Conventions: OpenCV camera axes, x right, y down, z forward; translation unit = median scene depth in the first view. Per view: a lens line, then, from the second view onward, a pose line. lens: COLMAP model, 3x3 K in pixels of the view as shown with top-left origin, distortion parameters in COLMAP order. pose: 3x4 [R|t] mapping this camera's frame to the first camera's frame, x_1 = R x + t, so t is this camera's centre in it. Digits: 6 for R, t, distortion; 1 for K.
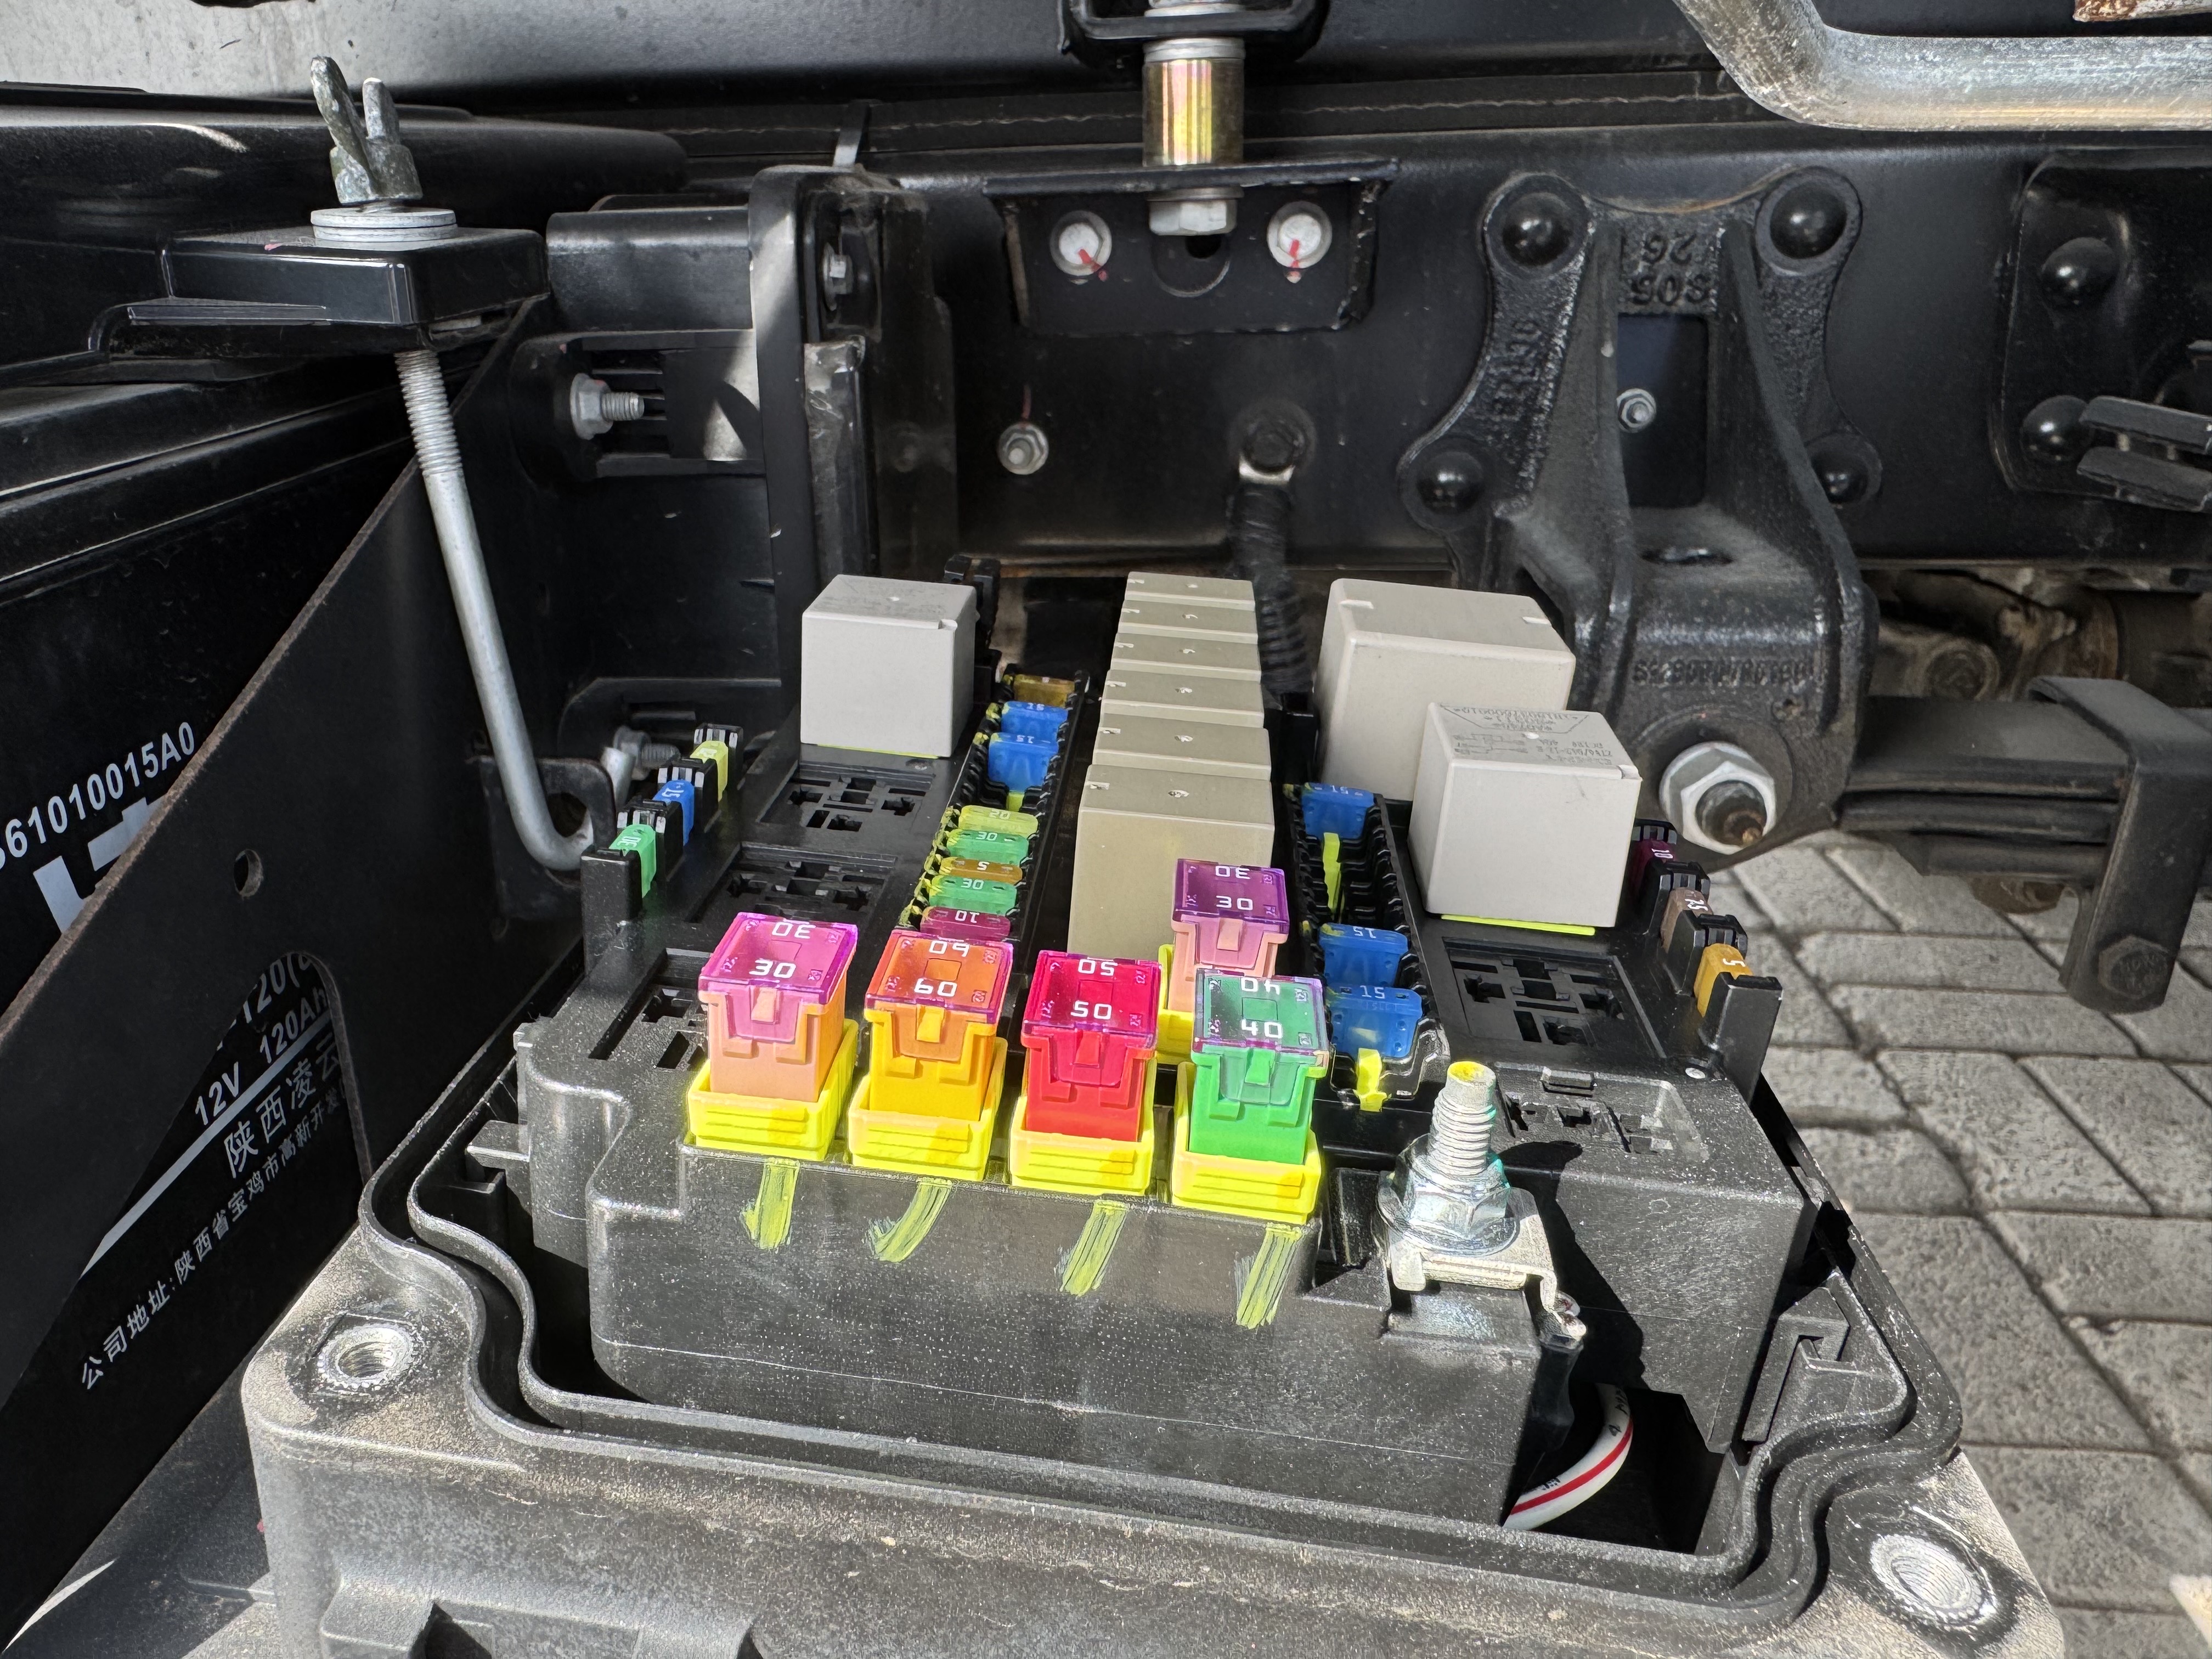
lens RADIAL K [[1643.3, 0, 1104.2], [0, 1643.3, 862.6], [0, 0, 1]] dist [-0.004043, -0.000197]
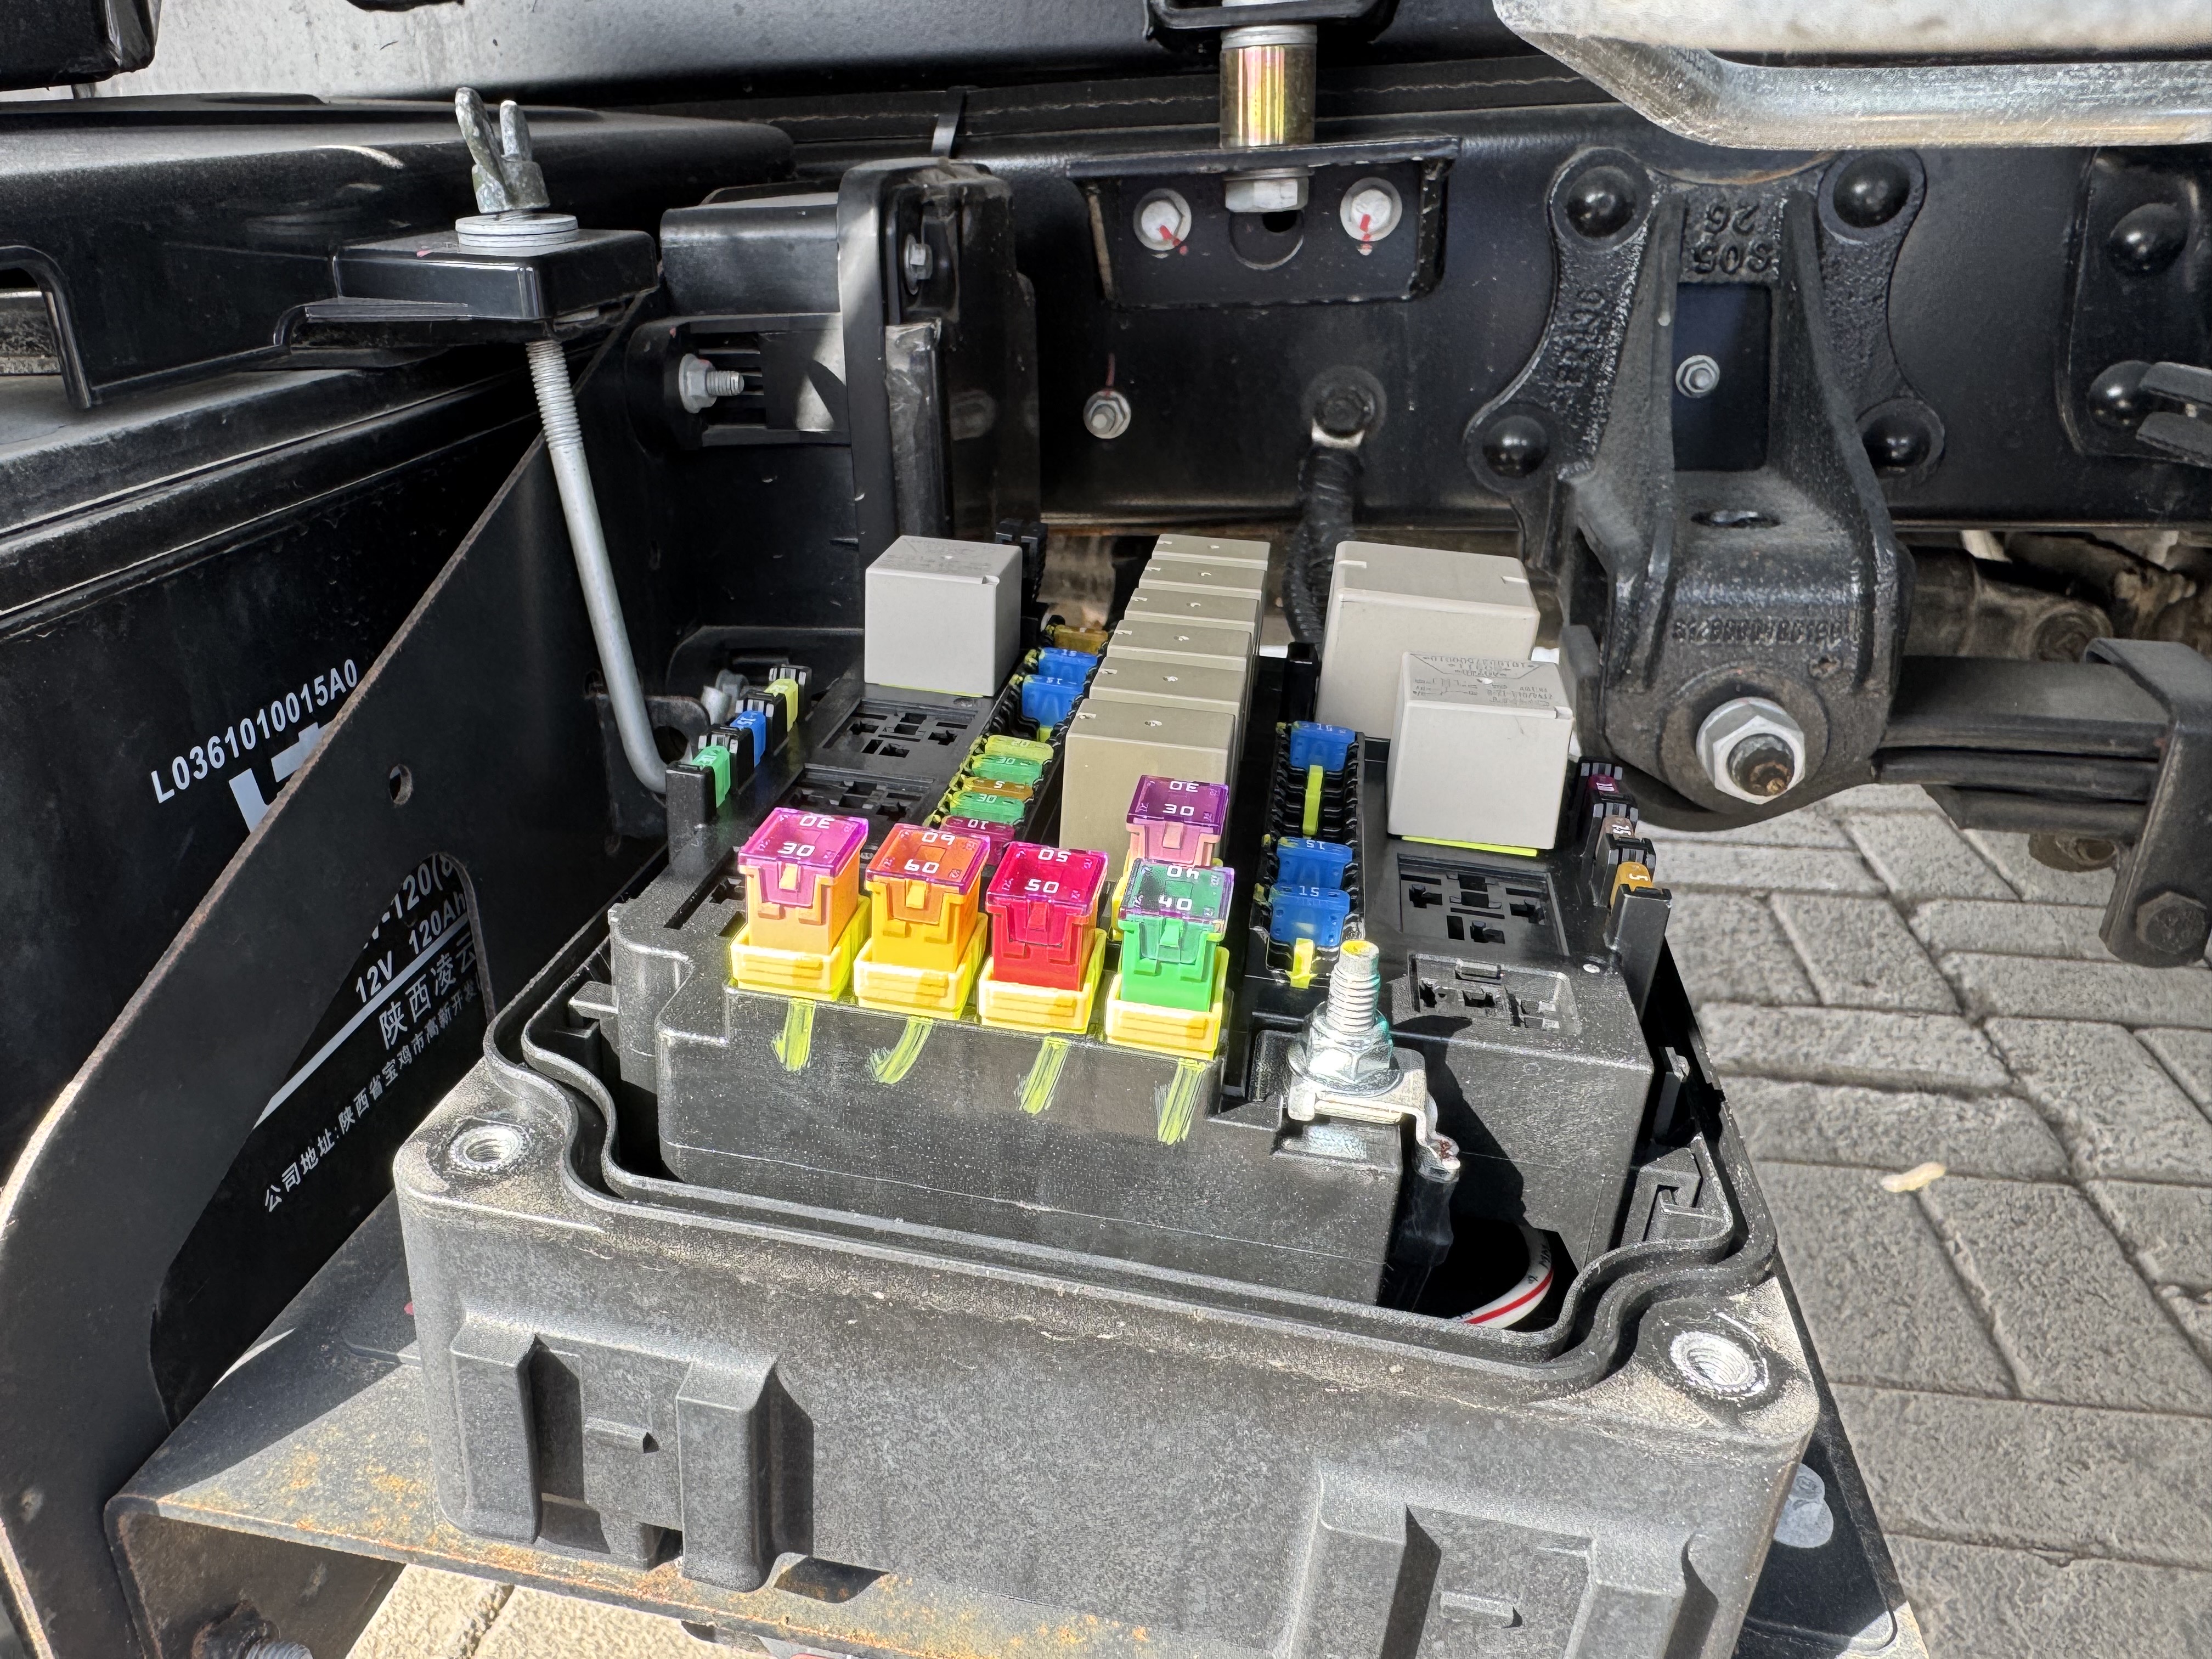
lens RADIAL K [[1643.3, 0, 1104.2], [0, 1643.3, 862.6], [0, 0, 1]] dist [-0.004043, -0.000197]
pose [[0.996982, 0.019153, -0.075230, 0.072094], [-0.017208, 0.999503, 0.026419, 0.020114], [0.075698, -0.025044, 0.996816, -0.138557]]
